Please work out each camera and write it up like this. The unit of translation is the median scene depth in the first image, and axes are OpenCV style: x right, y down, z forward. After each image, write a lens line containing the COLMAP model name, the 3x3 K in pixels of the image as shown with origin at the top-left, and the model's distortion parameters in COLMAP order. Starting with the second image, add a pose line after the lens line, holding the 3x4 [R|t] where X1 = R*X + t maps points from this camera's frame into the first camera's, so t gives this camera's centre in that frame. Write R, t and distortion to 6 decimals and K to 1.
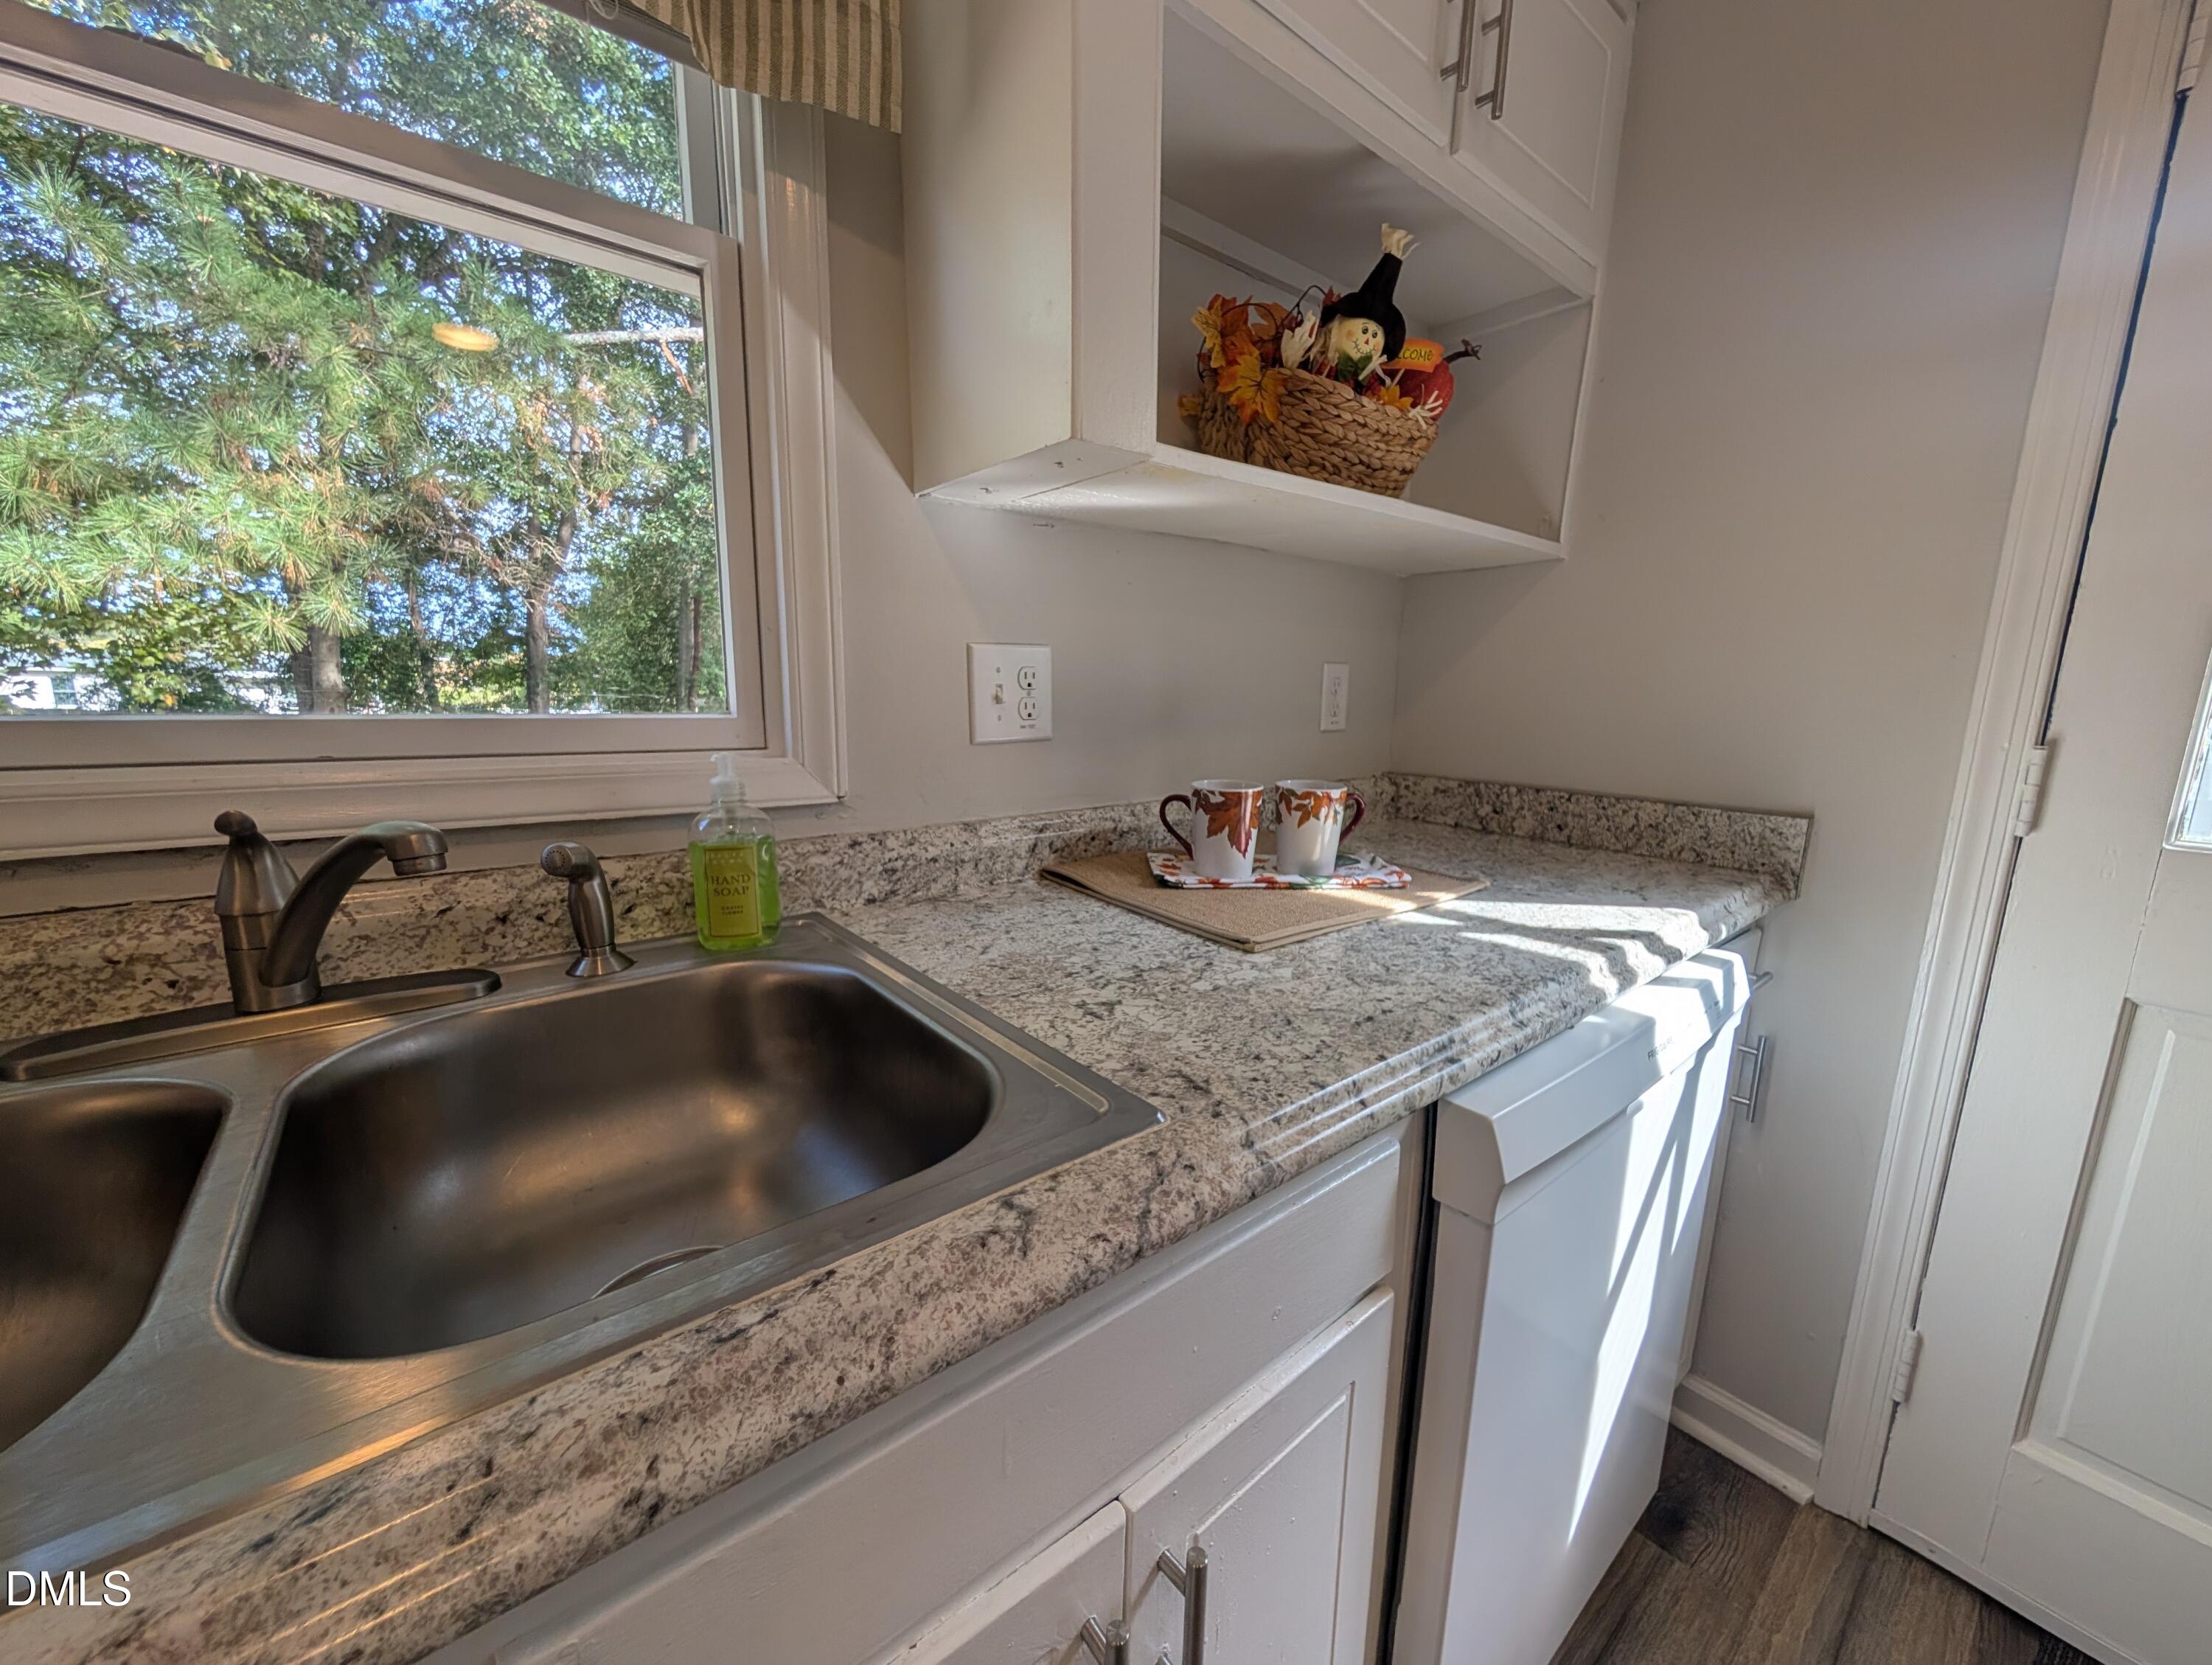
lens RADIAL K [[842.2, 0, 1098.5], [0, 842.2, 832.4], [0, 0, 1]] dist [-0.001974, -0.000301]
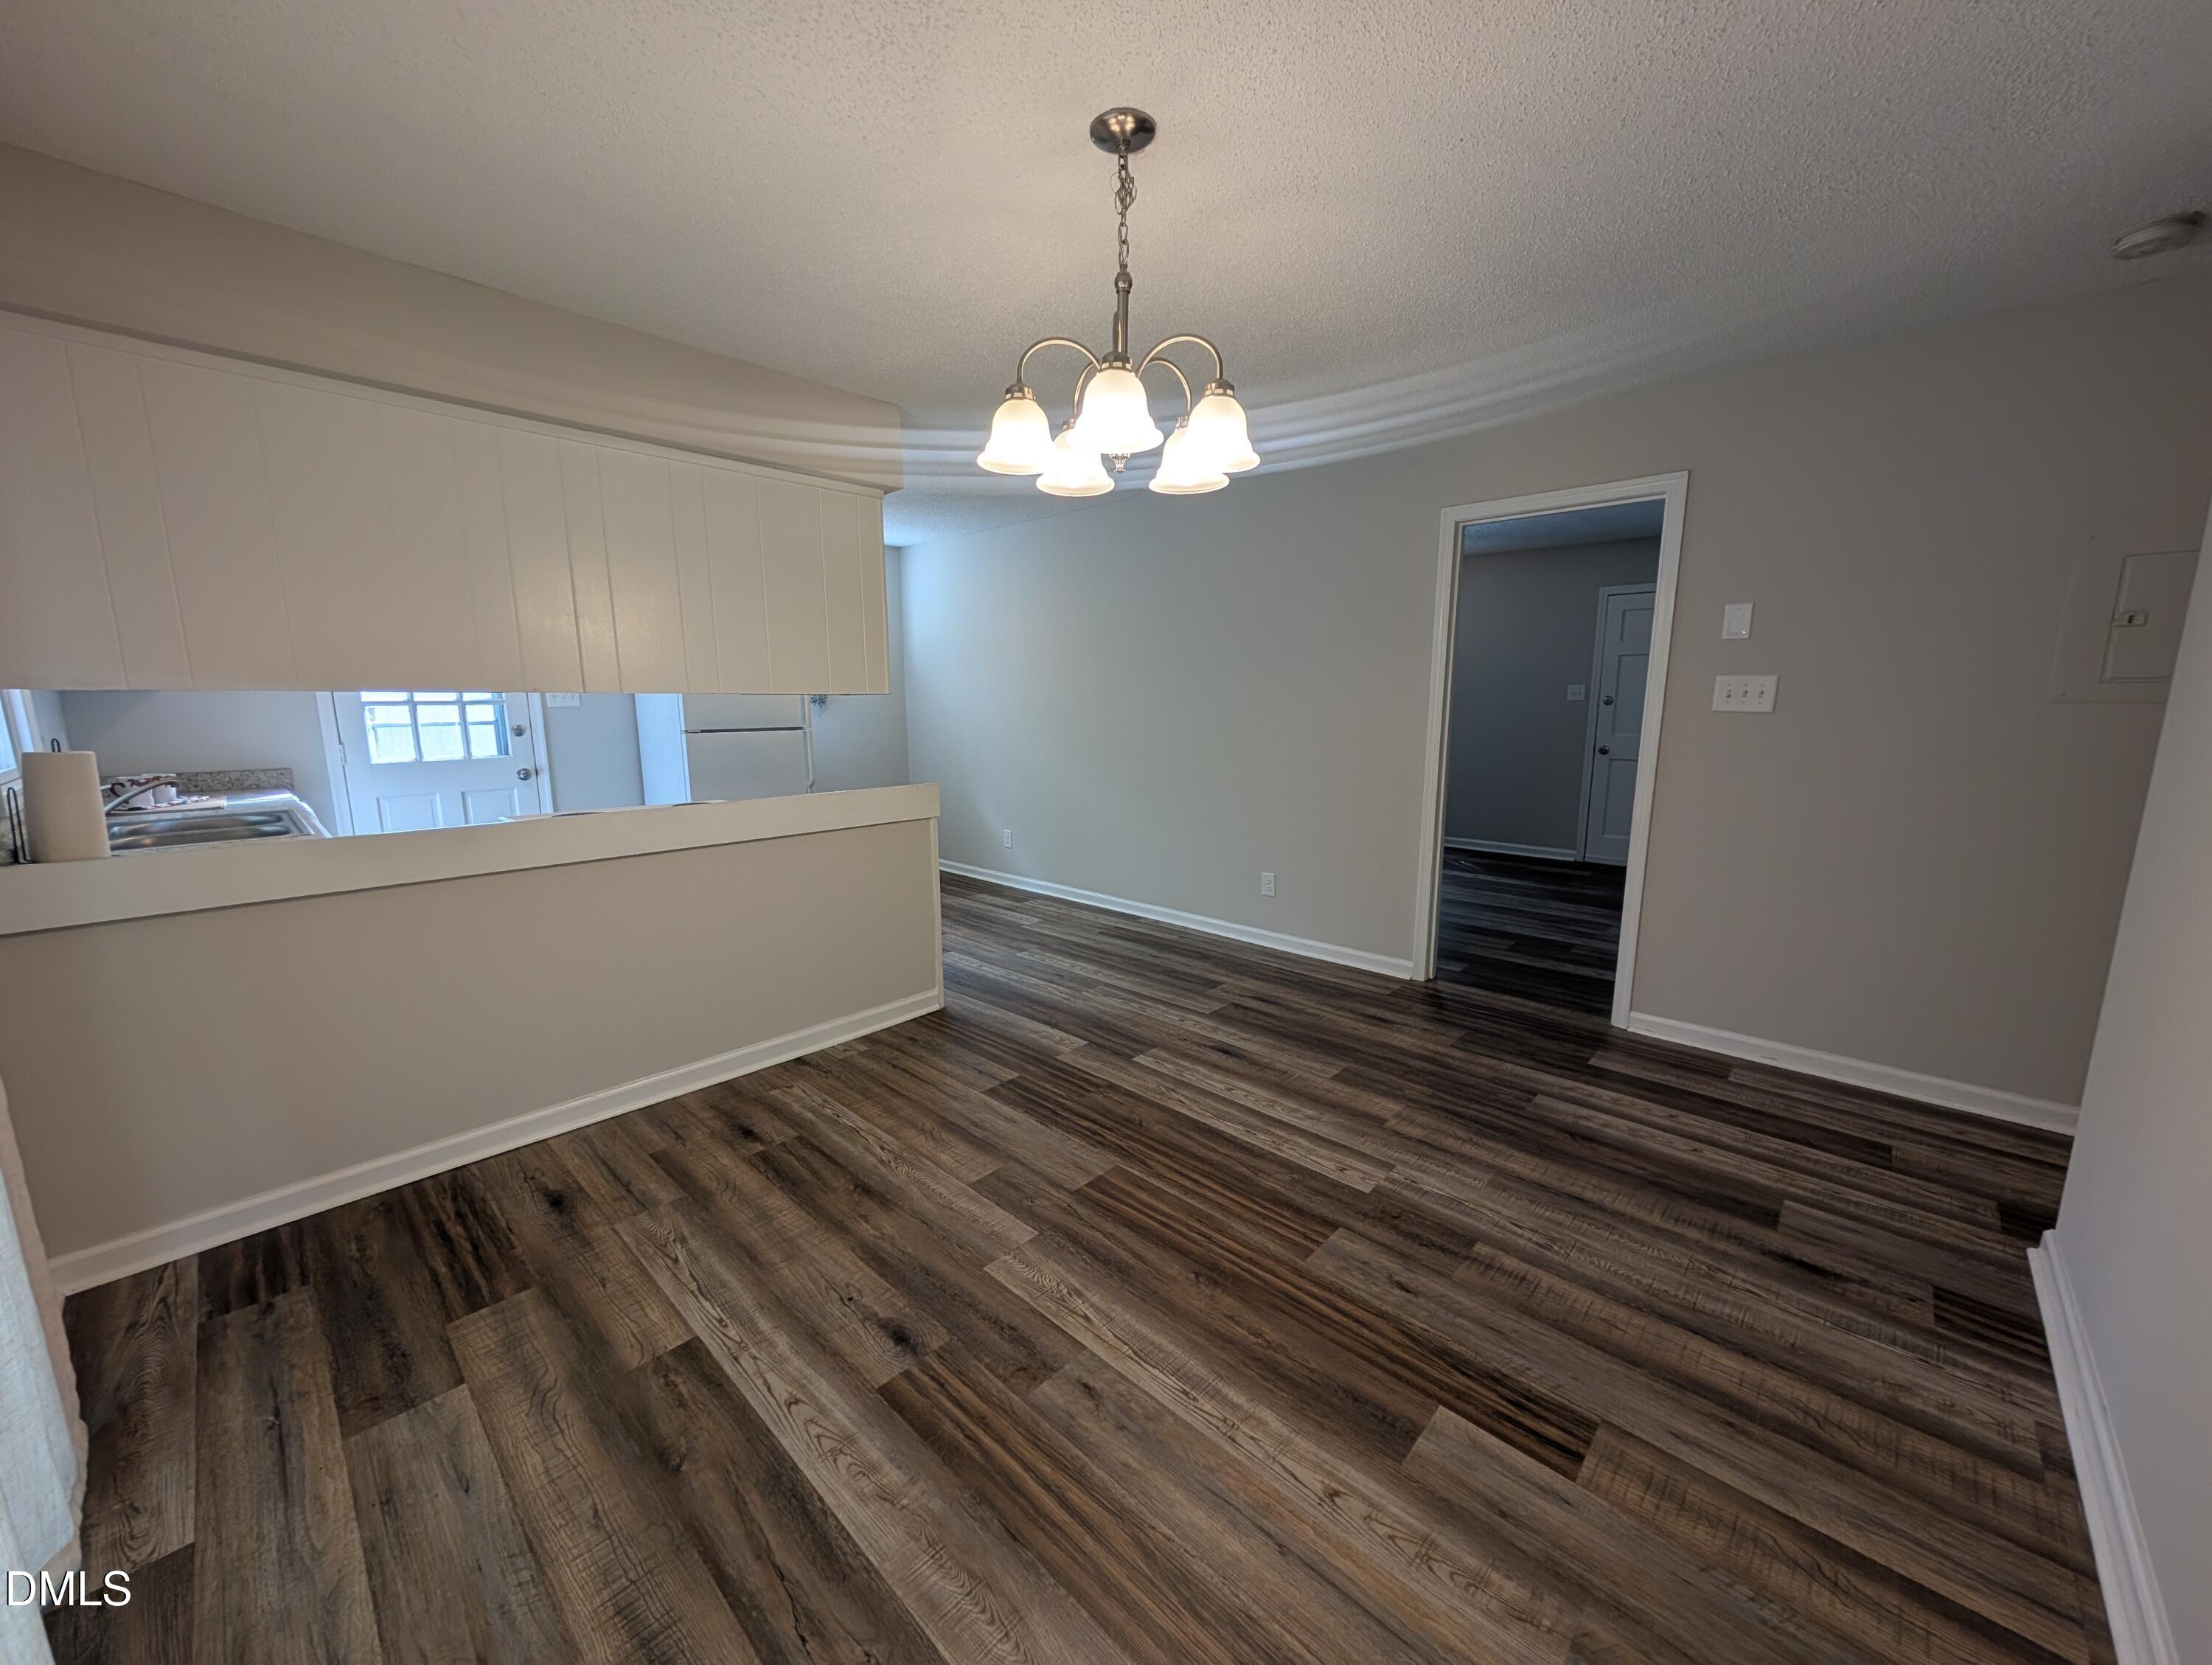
lens RADIAL K [[836.0, 0, 1105.4], [0, 836.0, 838.7], [0, 0, 1]] dist [0.000674, 0.000117]
pose [[-0.133161, -0.185474, 0.973585, -3.415337], [0.170813, 0.963339, 0.206885, 0.136323], [-0.976264, 0.193850, -0.096598, -2.156856]]
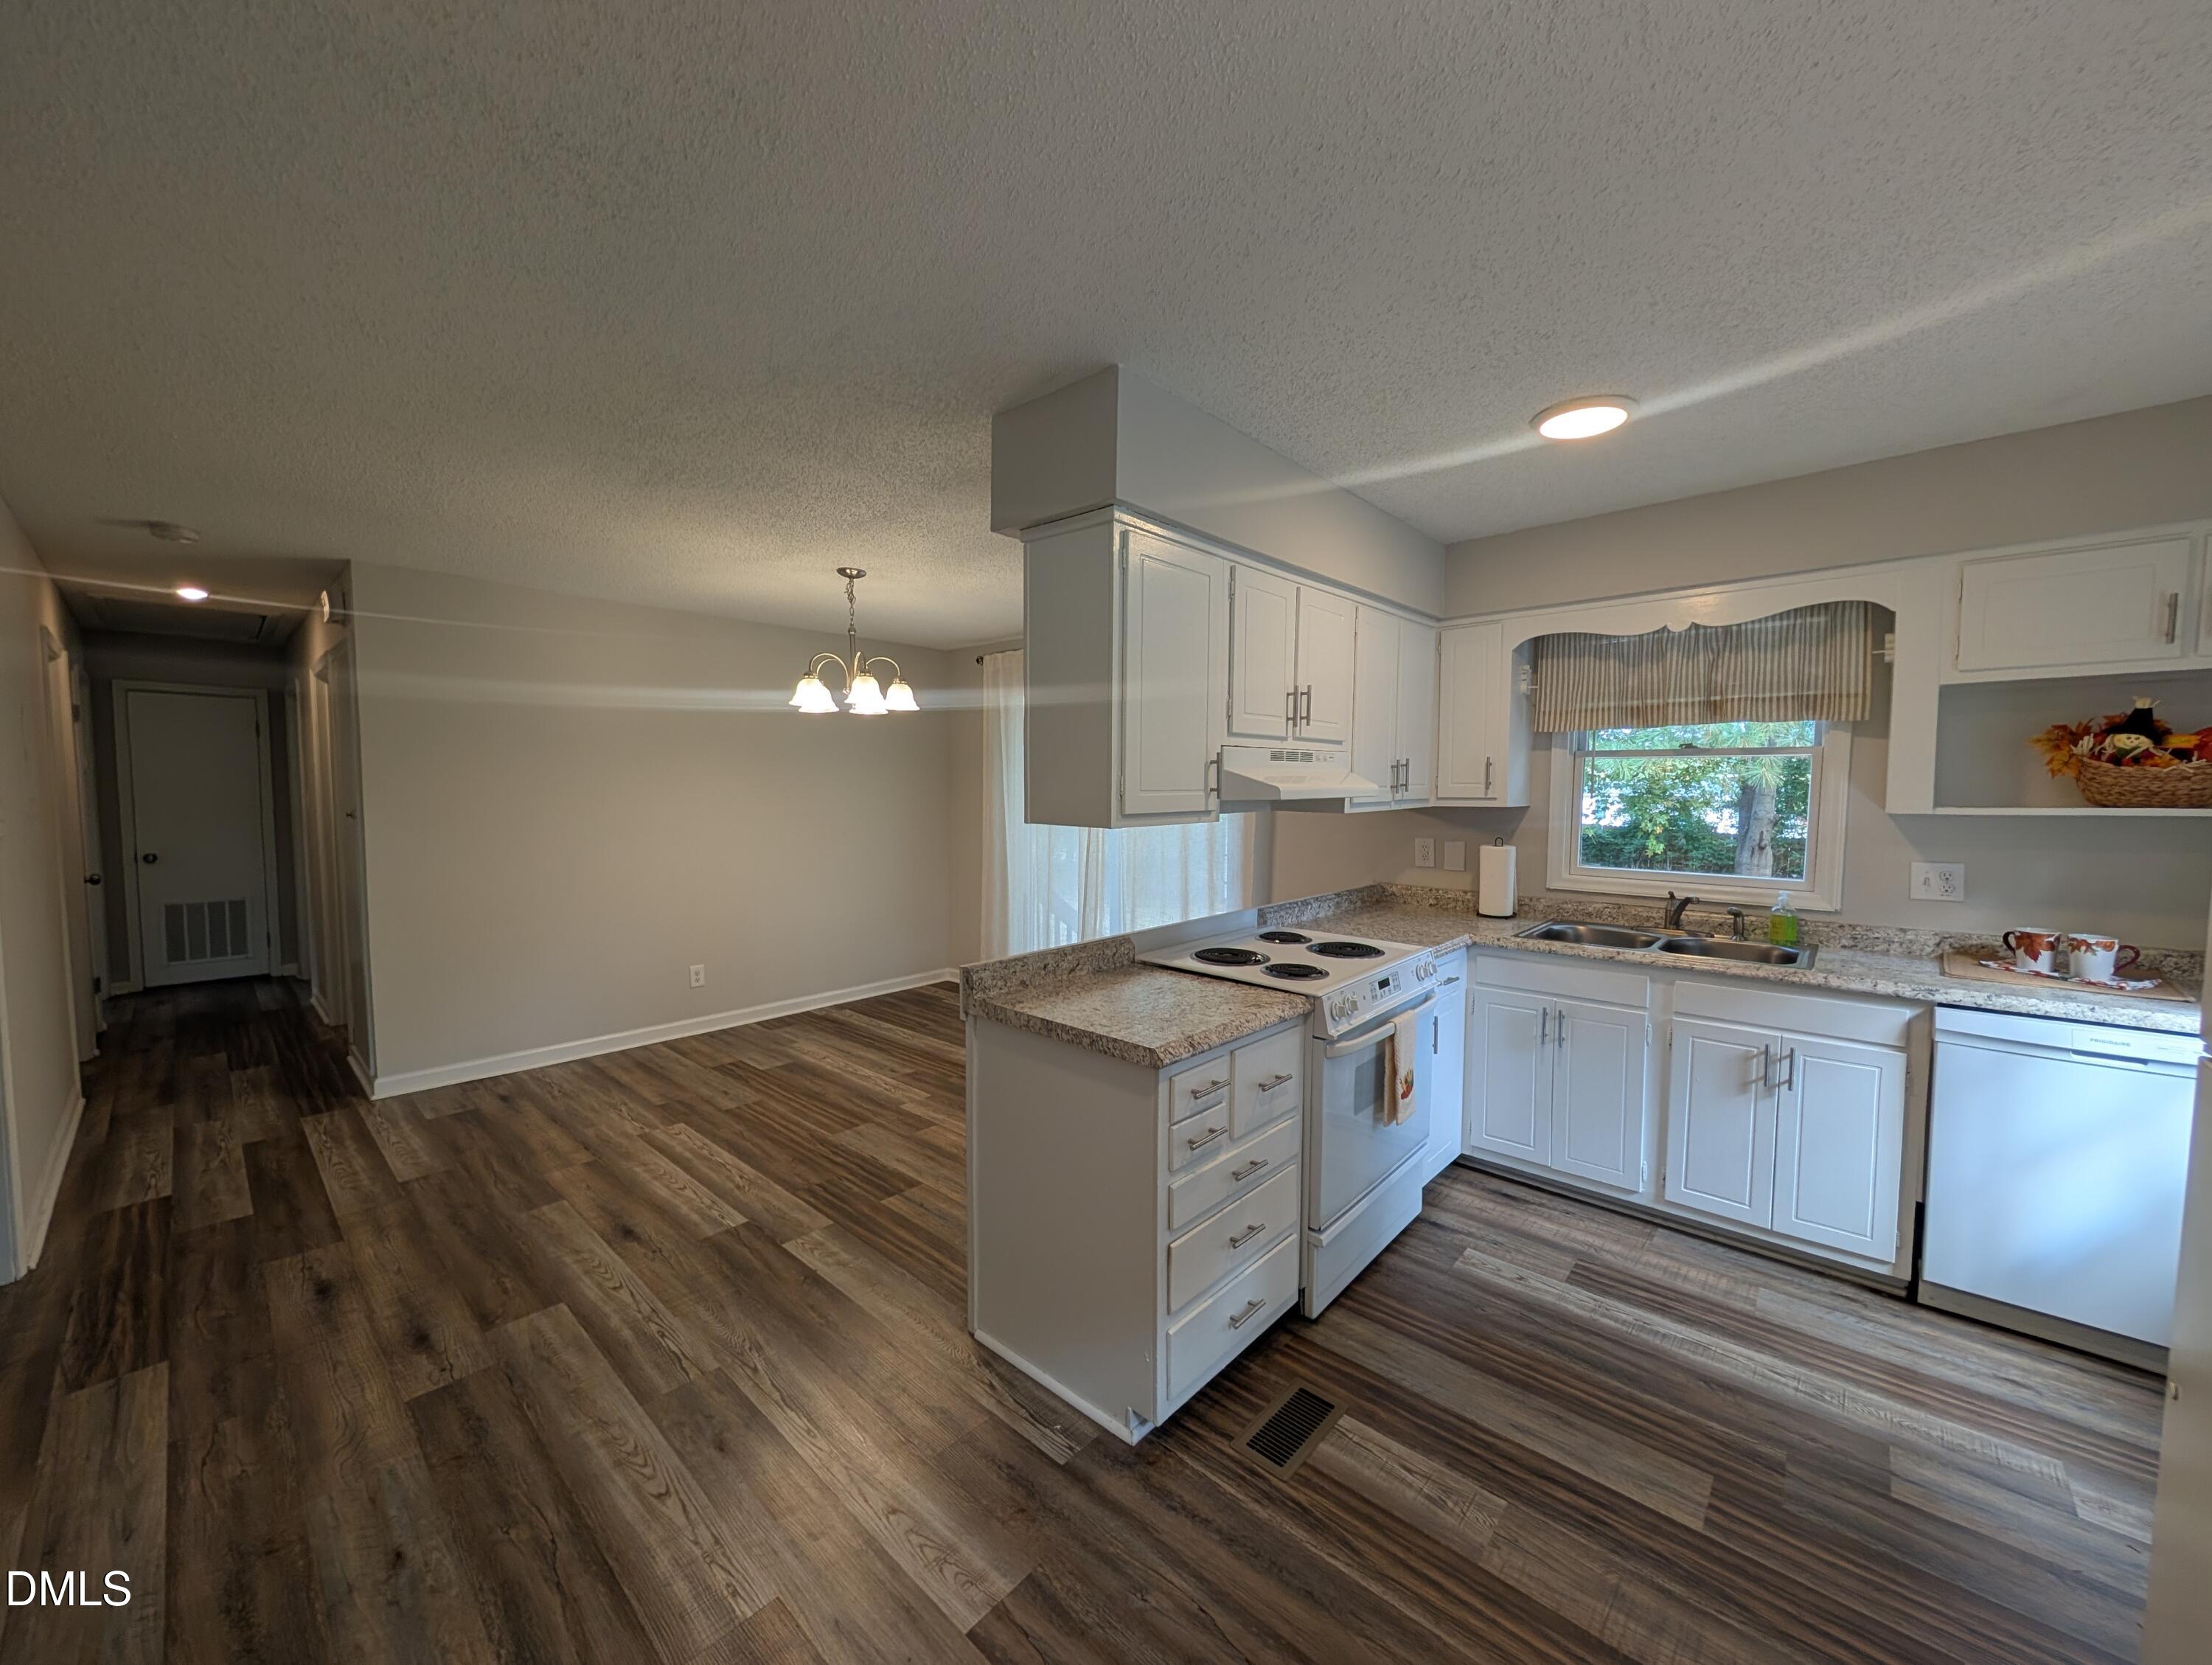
lens RADIAL K [[836.0, 0, 1105.4], [0, 836.0, 838.7], [0, 0, 1]] dist [0.000674, 0.000117]
pose [[0.152703, 0.044421, -0.987273, 2.048512], [-0.171173, 0.985079, 0.017846, 0.091750], [0.973335, 0.166270, 0.158028, -1.903877]]
